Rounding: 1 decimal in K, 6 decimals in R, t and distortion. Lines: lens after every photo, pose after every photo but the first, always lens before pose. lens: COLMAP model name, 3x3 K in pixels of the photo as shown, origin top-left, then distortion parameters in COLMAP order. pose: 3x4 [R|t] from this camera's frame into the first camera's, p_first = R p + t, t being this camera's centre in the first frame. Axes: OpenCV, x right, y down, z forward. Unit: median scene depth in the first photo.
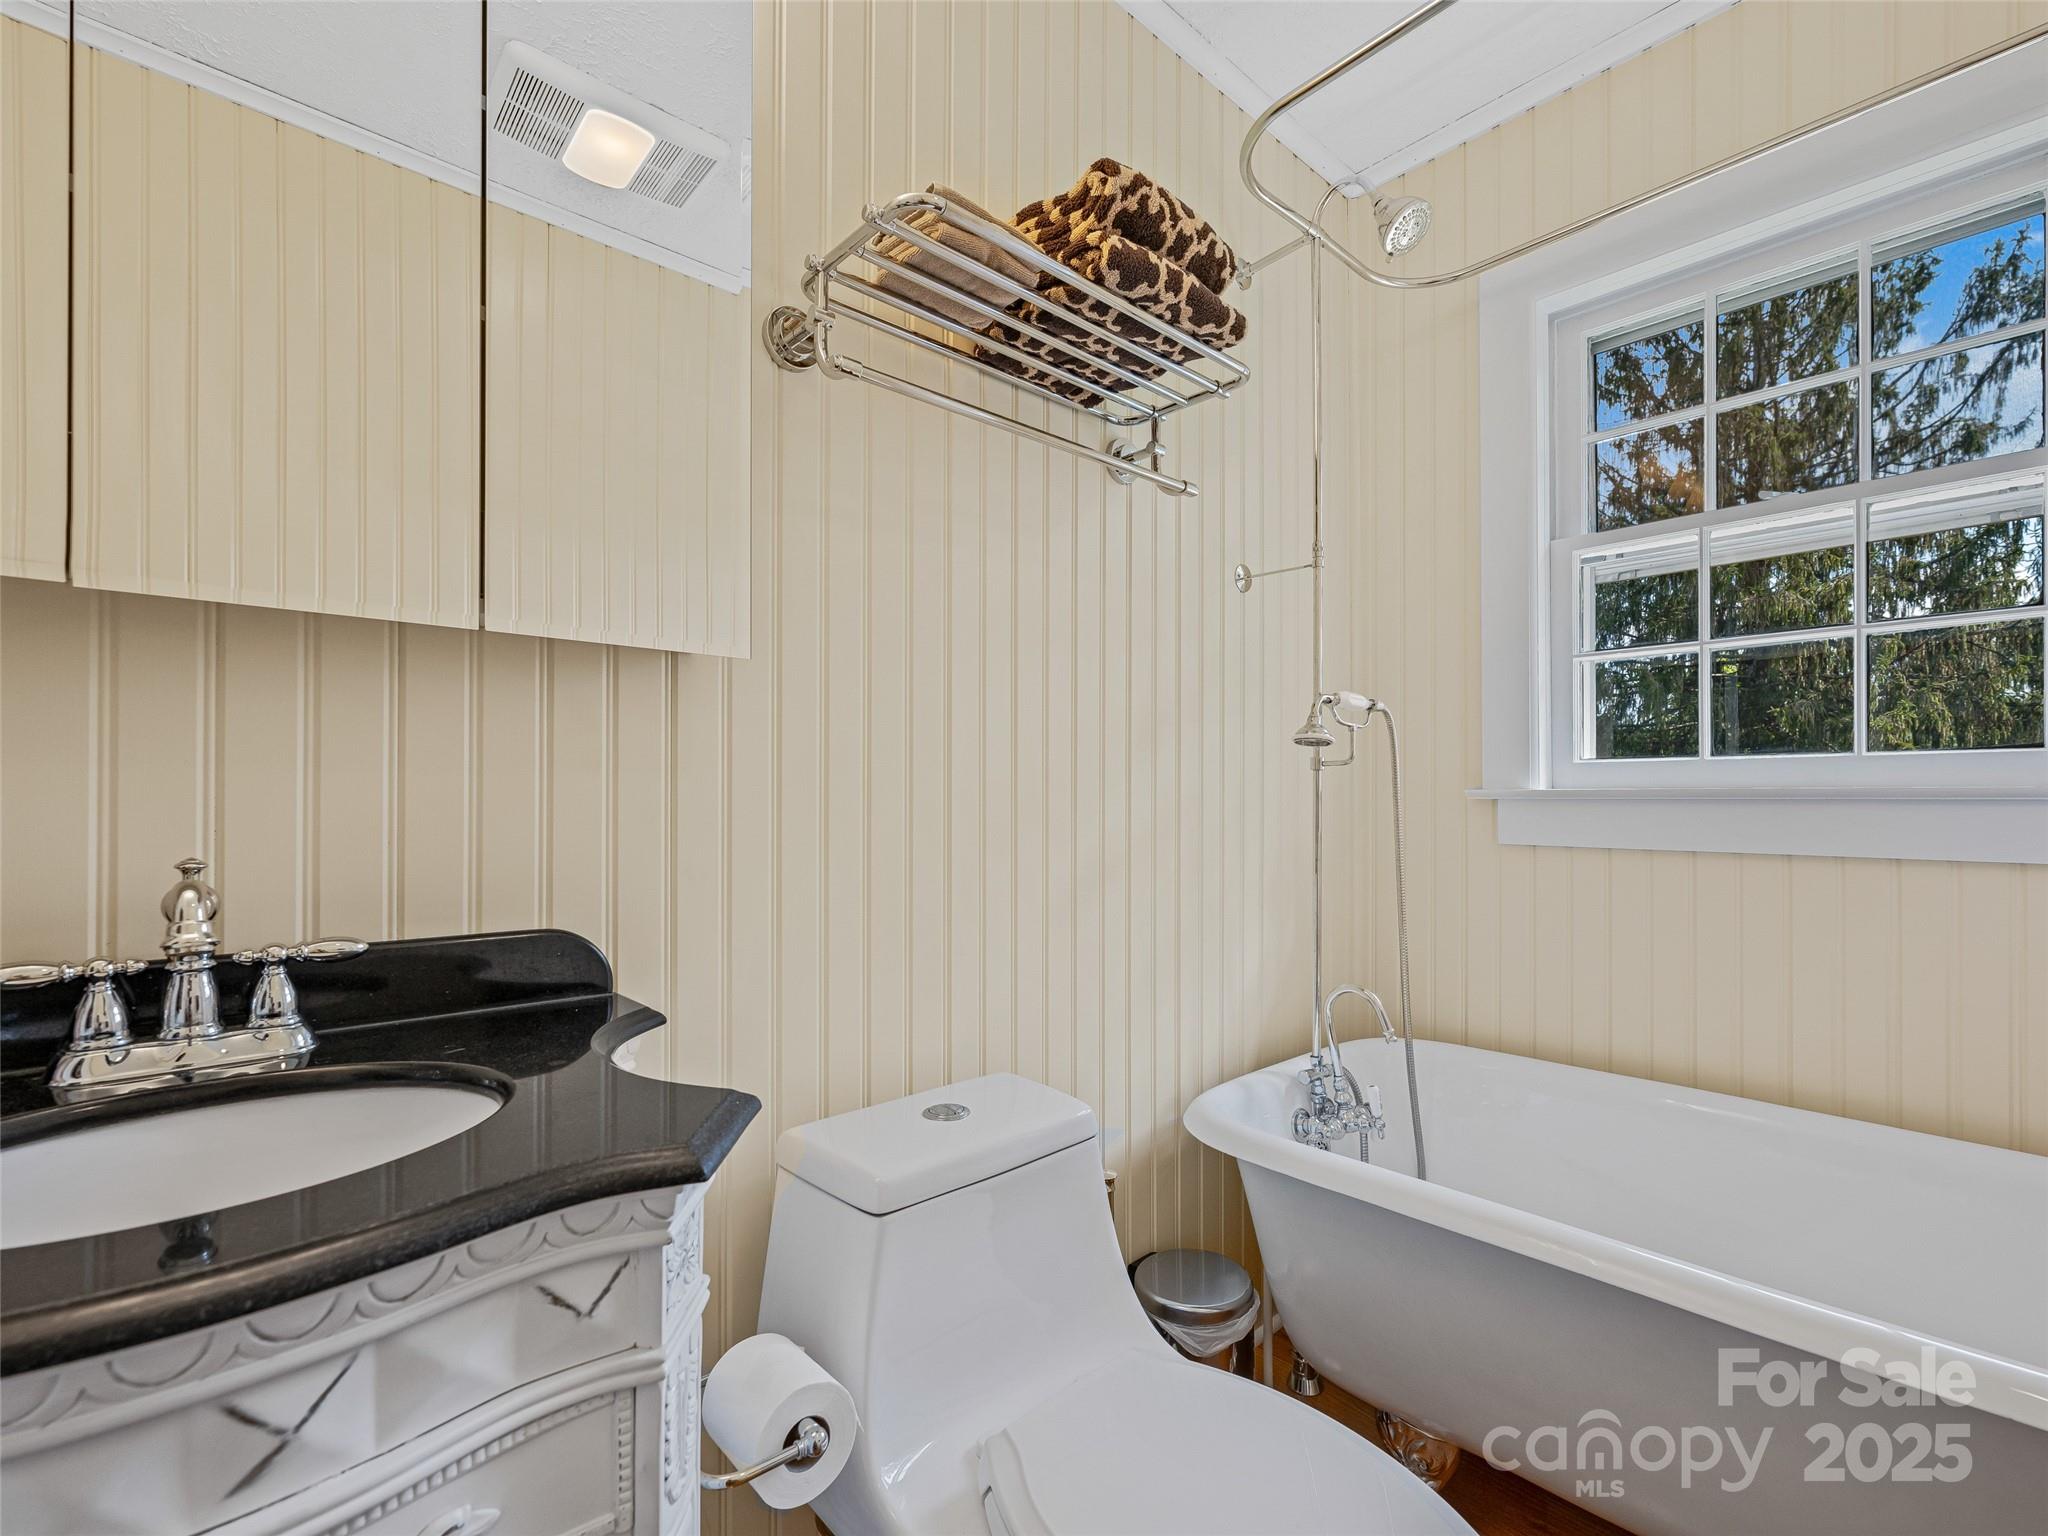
lens RADIAL K [[914.2, 0, 1032.4], [0, 914.2, 784.2], [0, 0, 1]] dist [0.001127, 0.001141]
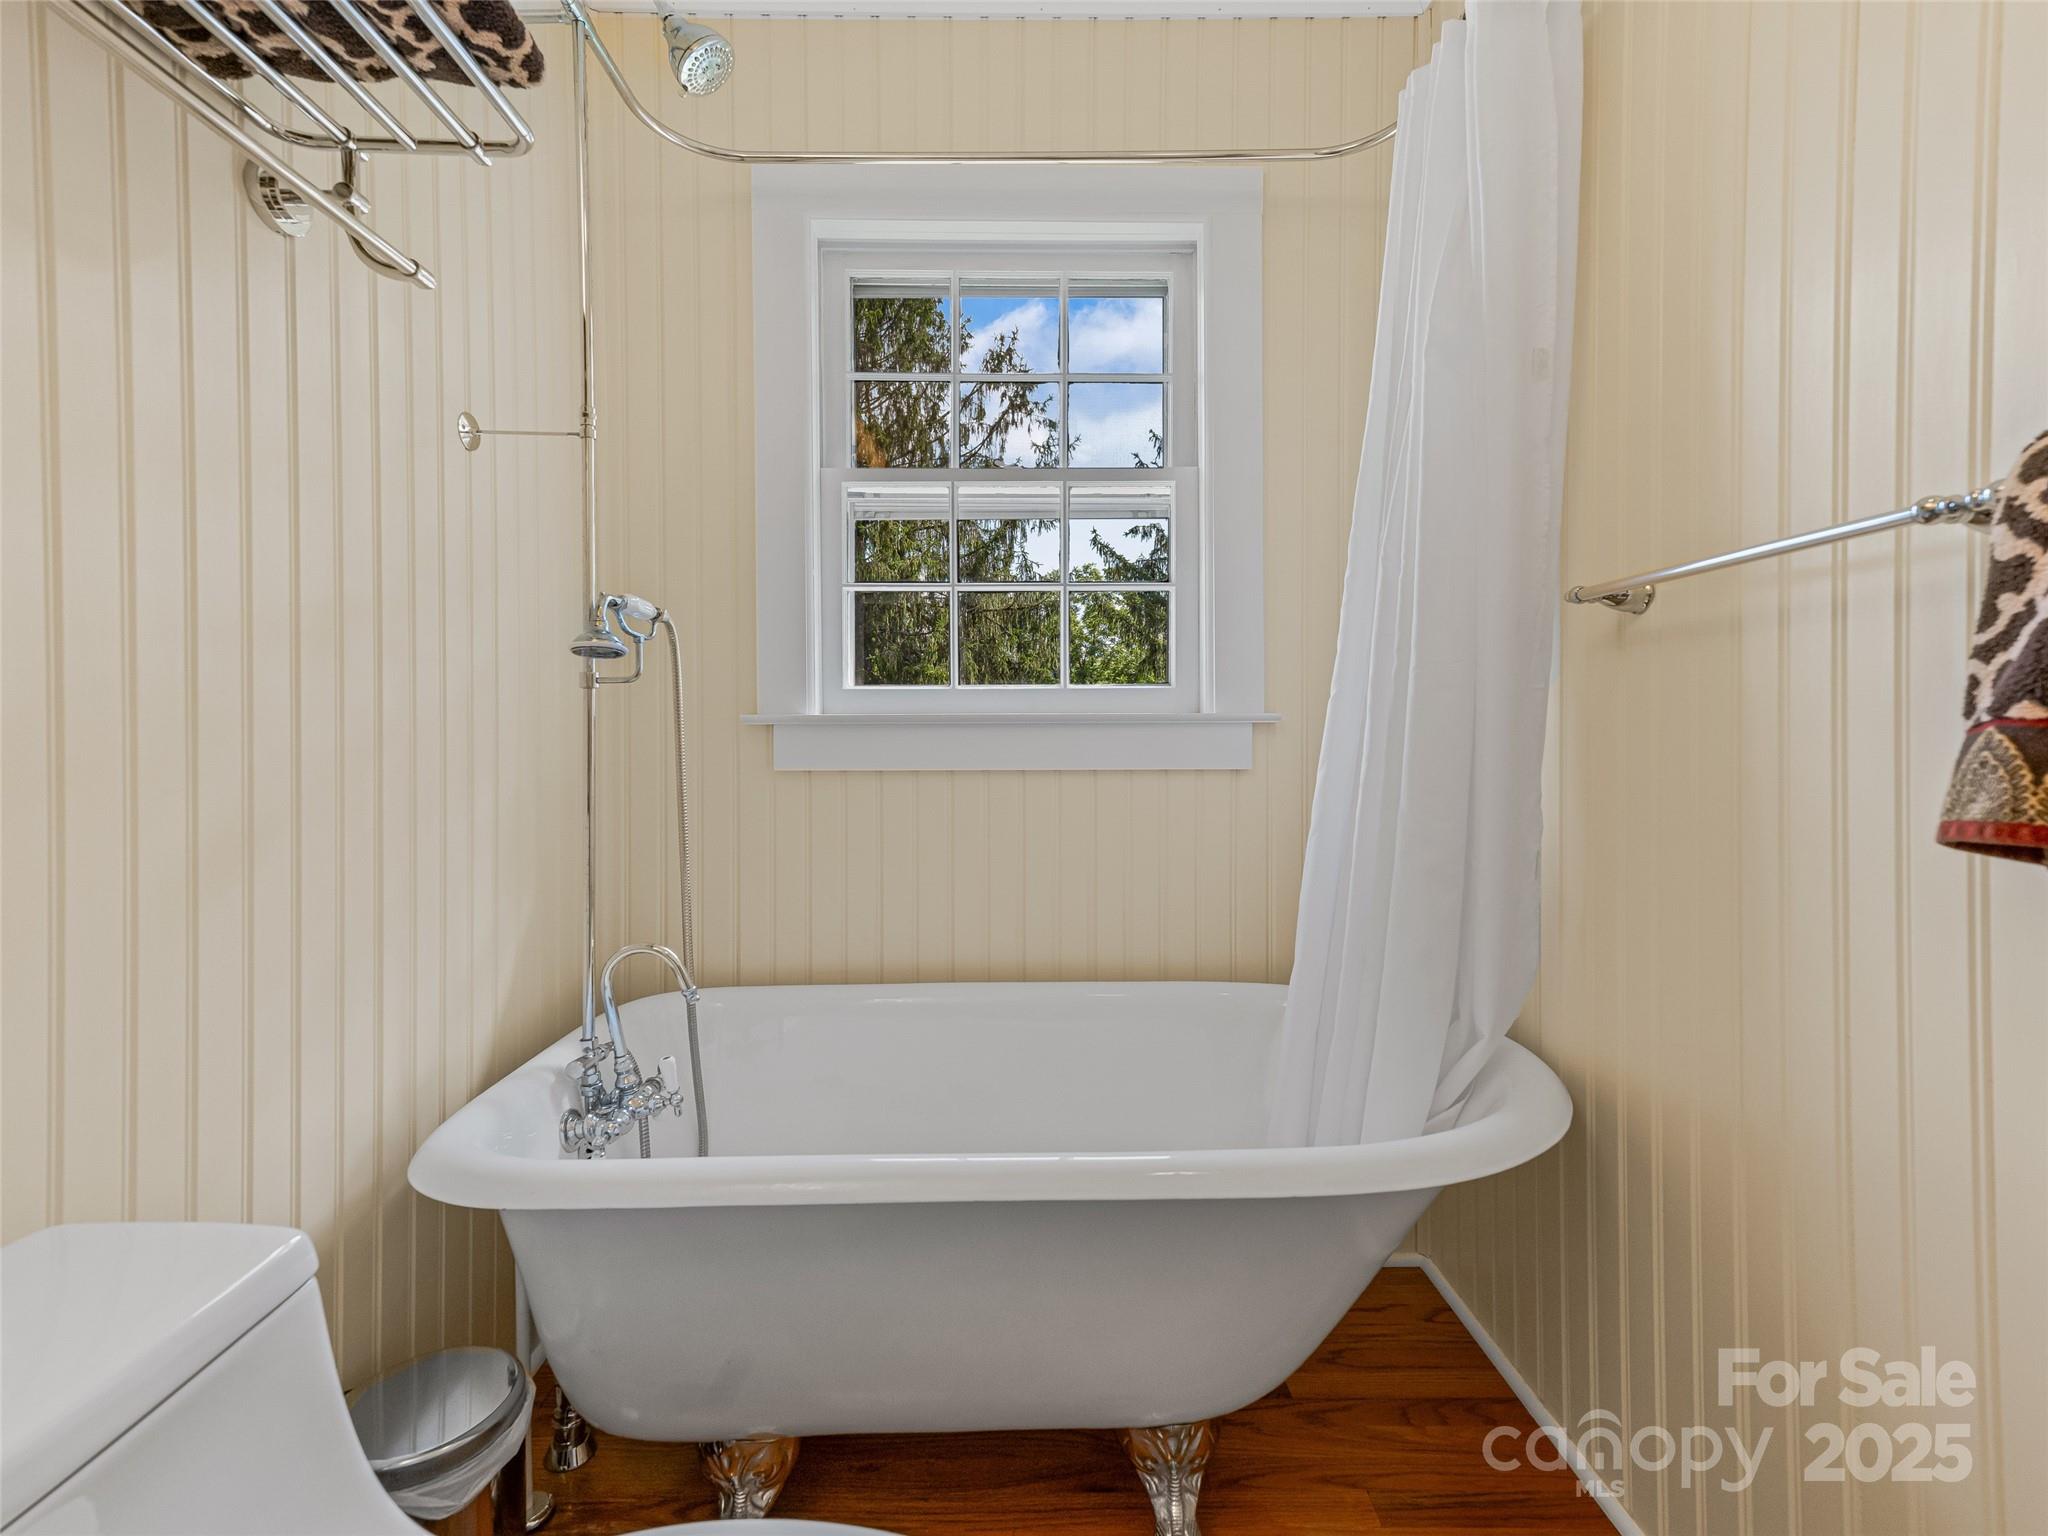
lens RADIAL K [[925.0, 0, 1032.6], [0, 925.0, 732.7], [0, 0, 1]] dist [0.011617, 0.003576]
pose [[0.647683, -0.004876, 0.761895, -0.063445], [-0.010207, 0.999834, 0.015076, 0.007757], [-0.761842, -0.017541, 0.647526, 0.167014]]
